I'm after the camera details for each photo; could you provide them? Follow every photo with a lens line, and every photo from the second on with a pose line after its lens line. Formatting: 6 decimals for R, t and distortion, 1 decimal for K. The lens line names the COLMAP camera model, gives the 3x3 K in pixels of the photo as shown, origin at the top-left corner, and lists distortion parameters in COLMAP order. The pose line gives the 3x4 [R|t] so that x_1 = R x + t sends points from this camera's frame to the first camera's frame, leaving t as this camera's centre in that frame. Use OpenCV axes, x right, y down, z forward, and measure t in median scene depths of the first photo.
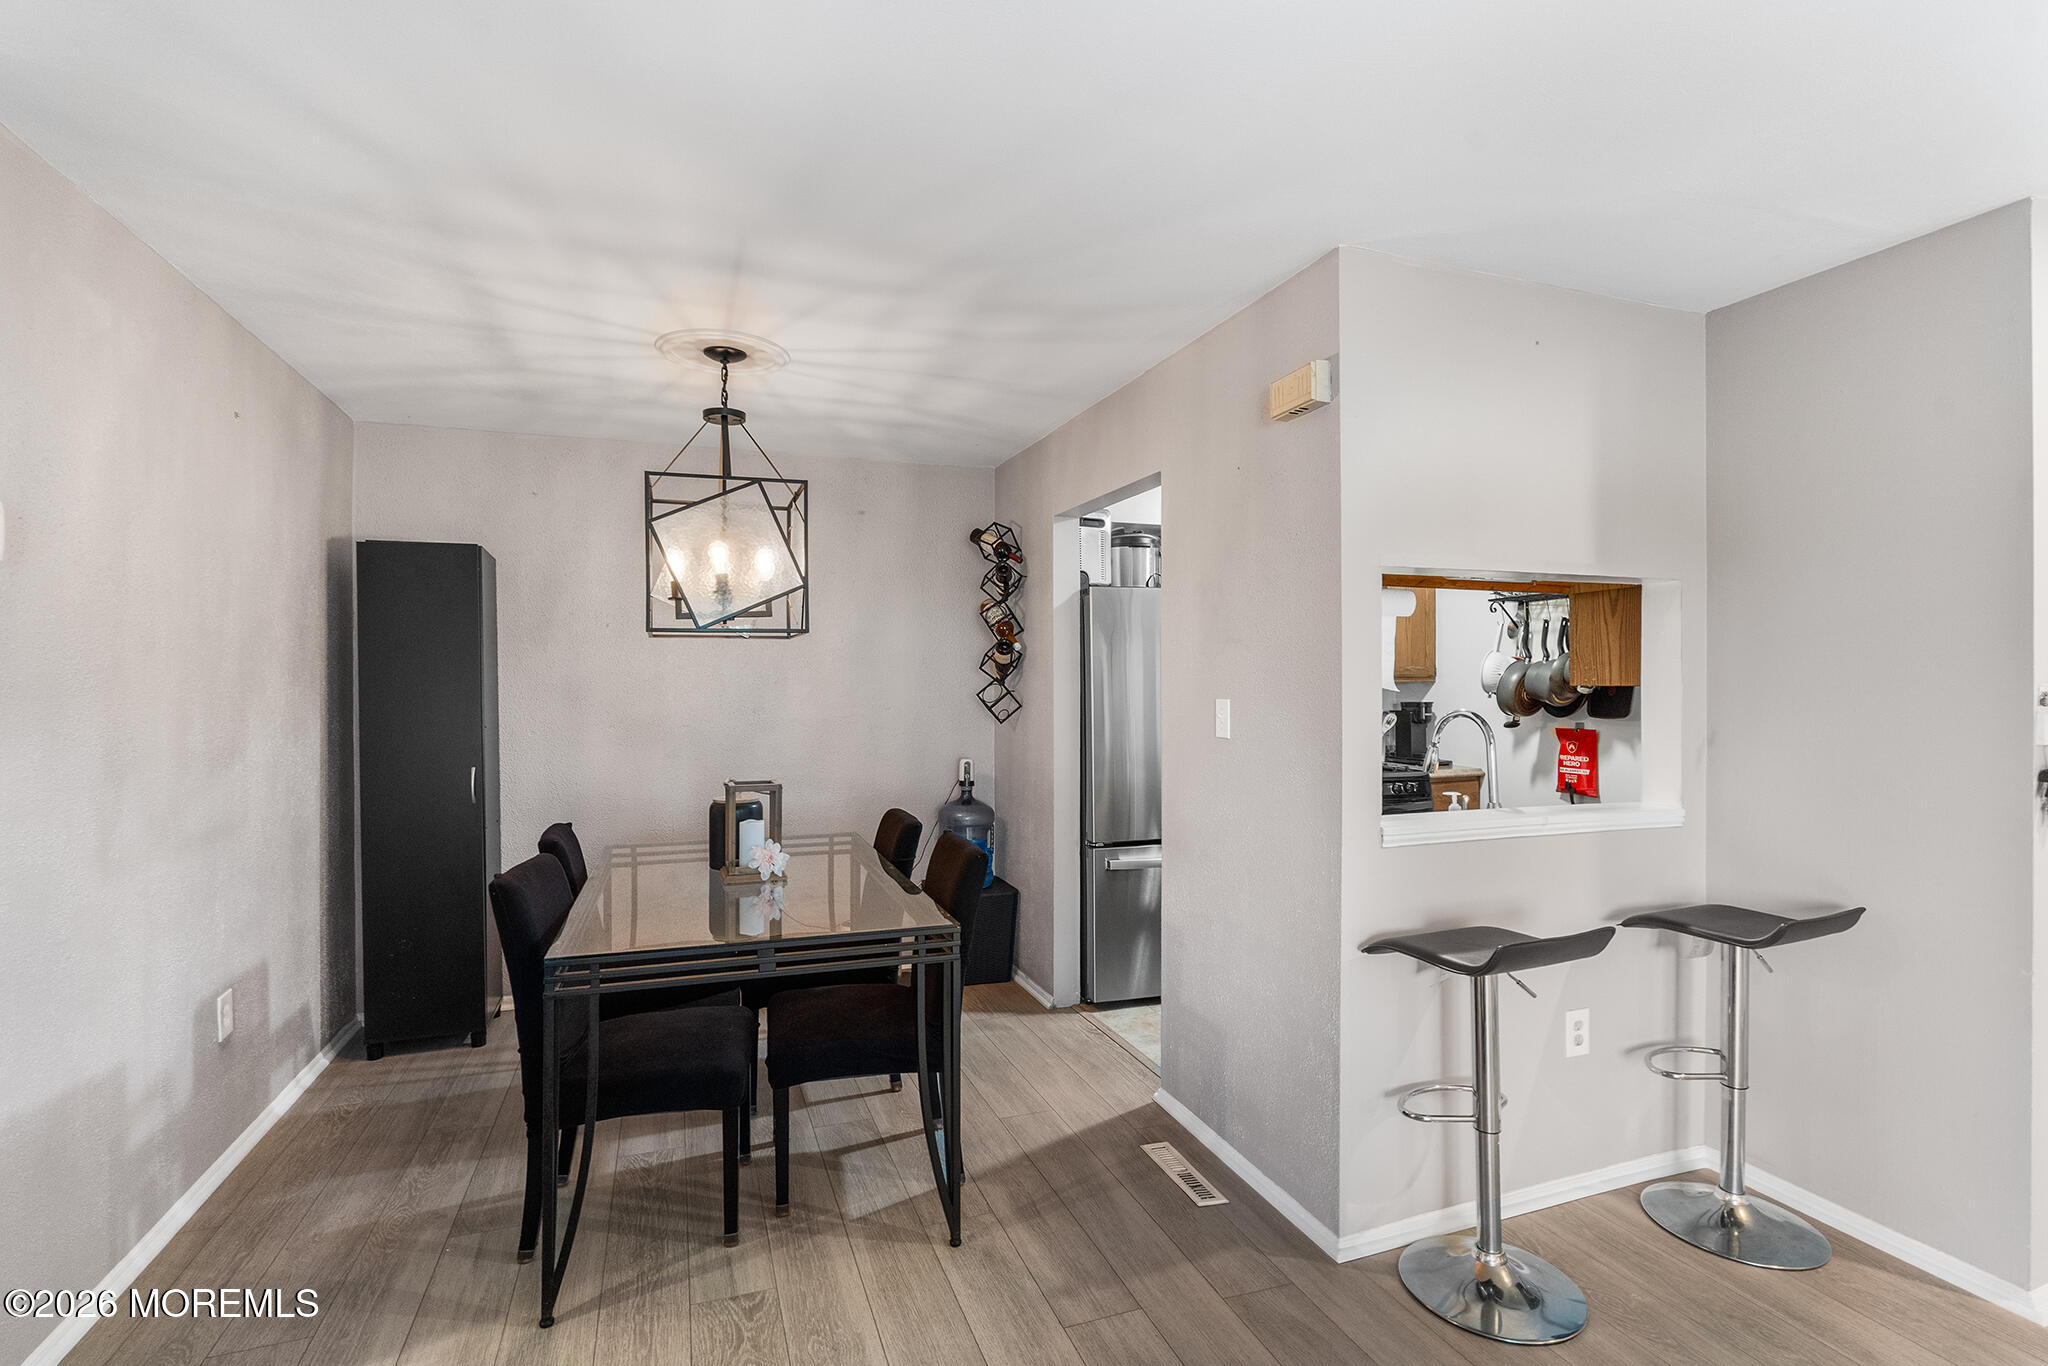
lens RADIAL K [[938.9, 0, 1026.1], [0, 938.9, 686.7], [0, 0, 1]] dist [-0.005681, -0.000961]
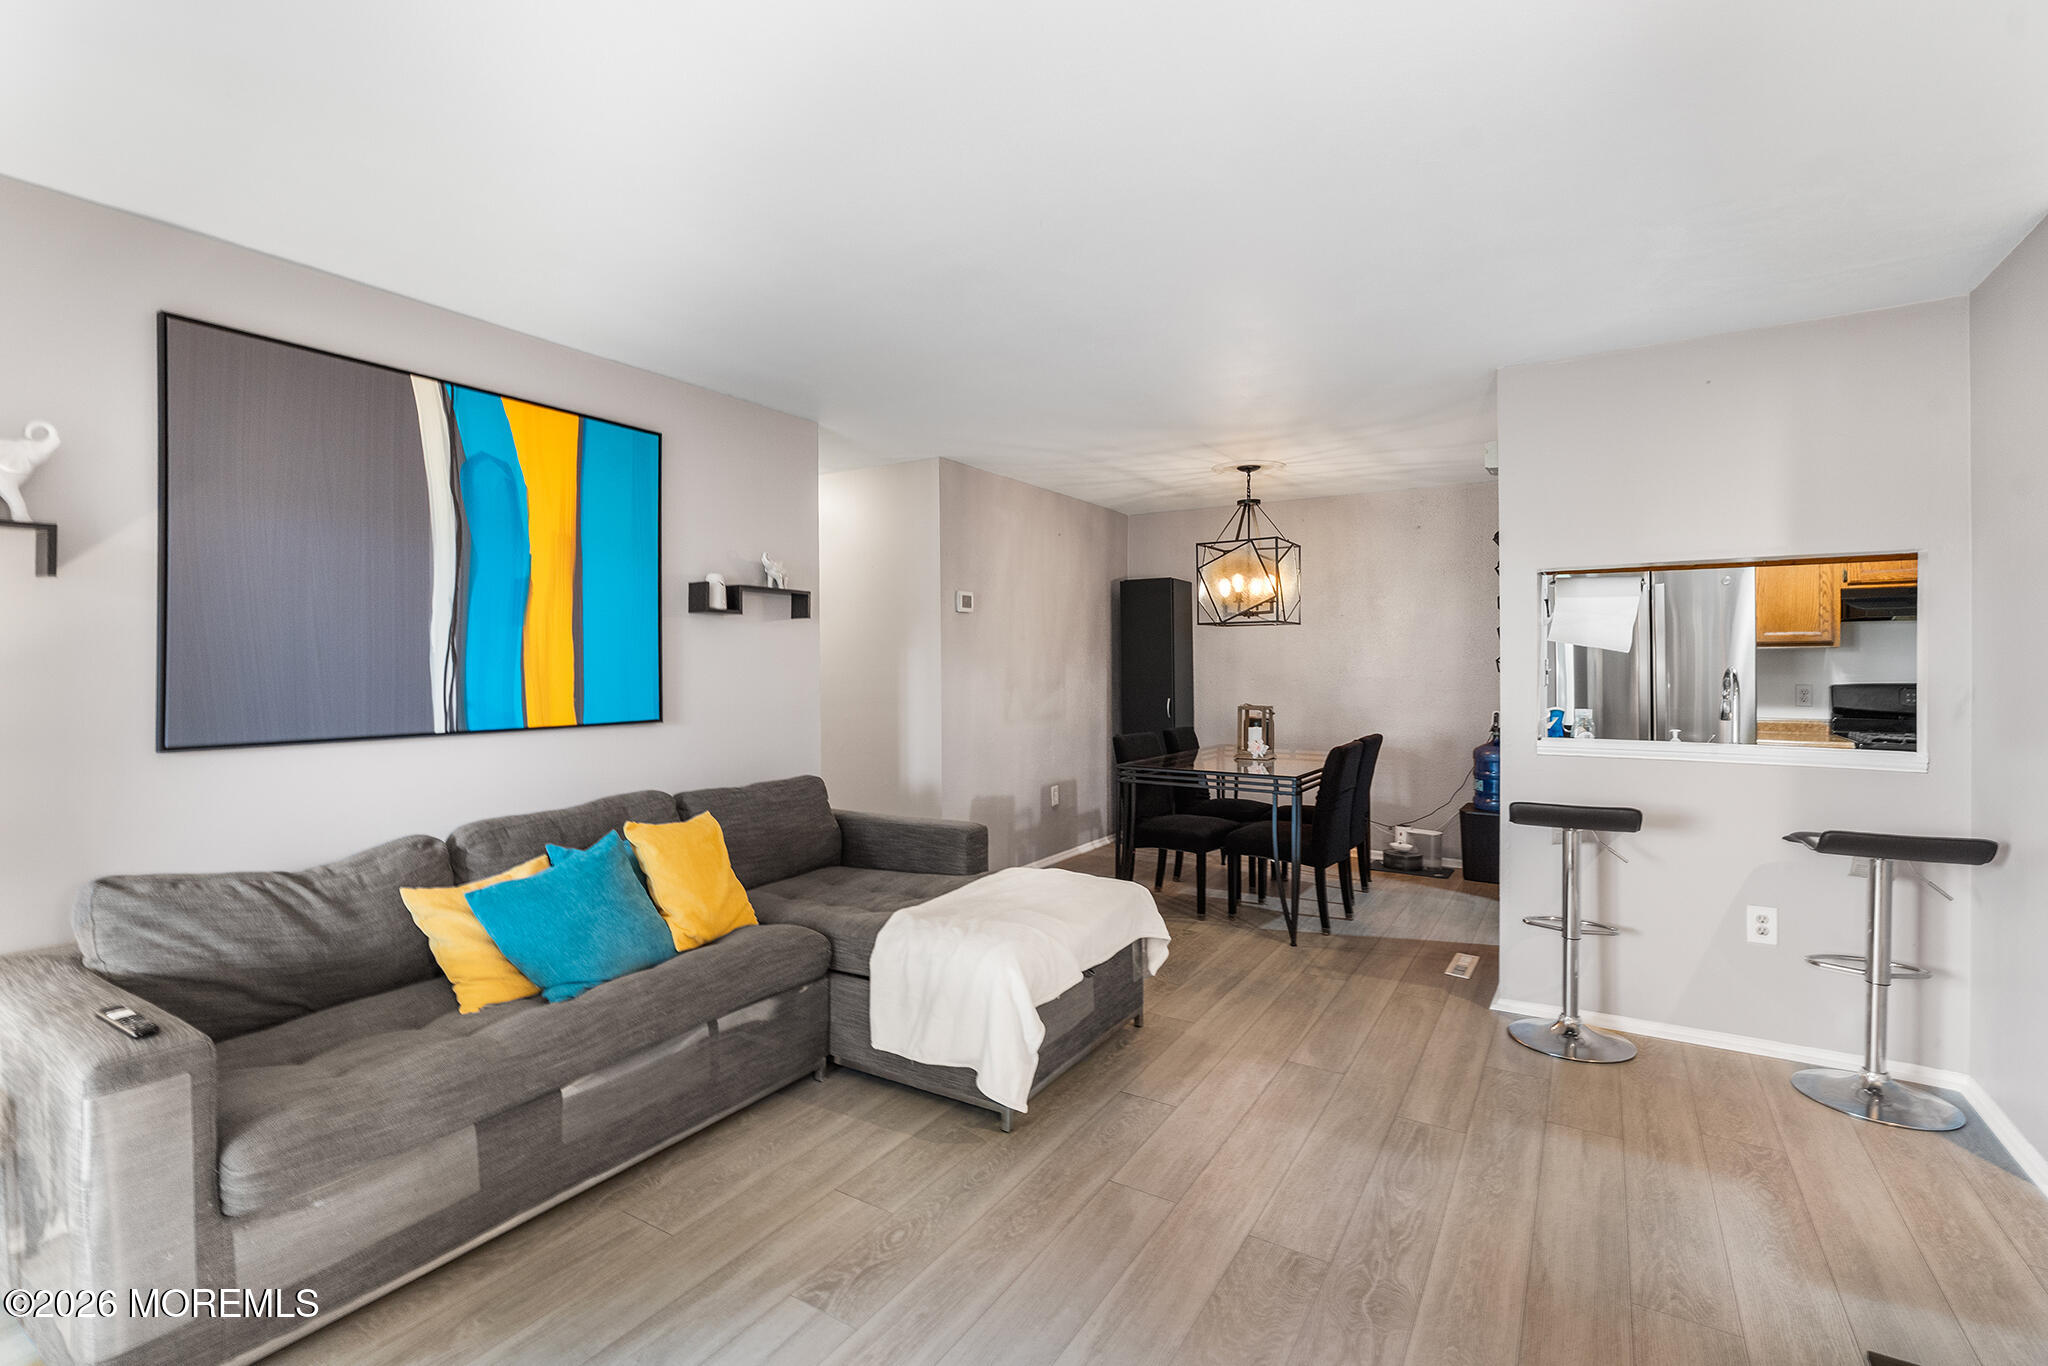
lens RADIAL K [[938.9, 0, 1020.8], [0, 938.9, 670.9], [0, 0, 1]] dist [-0.005681, -0.000961]
pose [[0.625960, 0.007457, -0.779820, 0.886127], [-0.000826, 0.999960, 0.008899, 0.020692], [0.779855, -0.004927, 0.625941, -0.513546]]
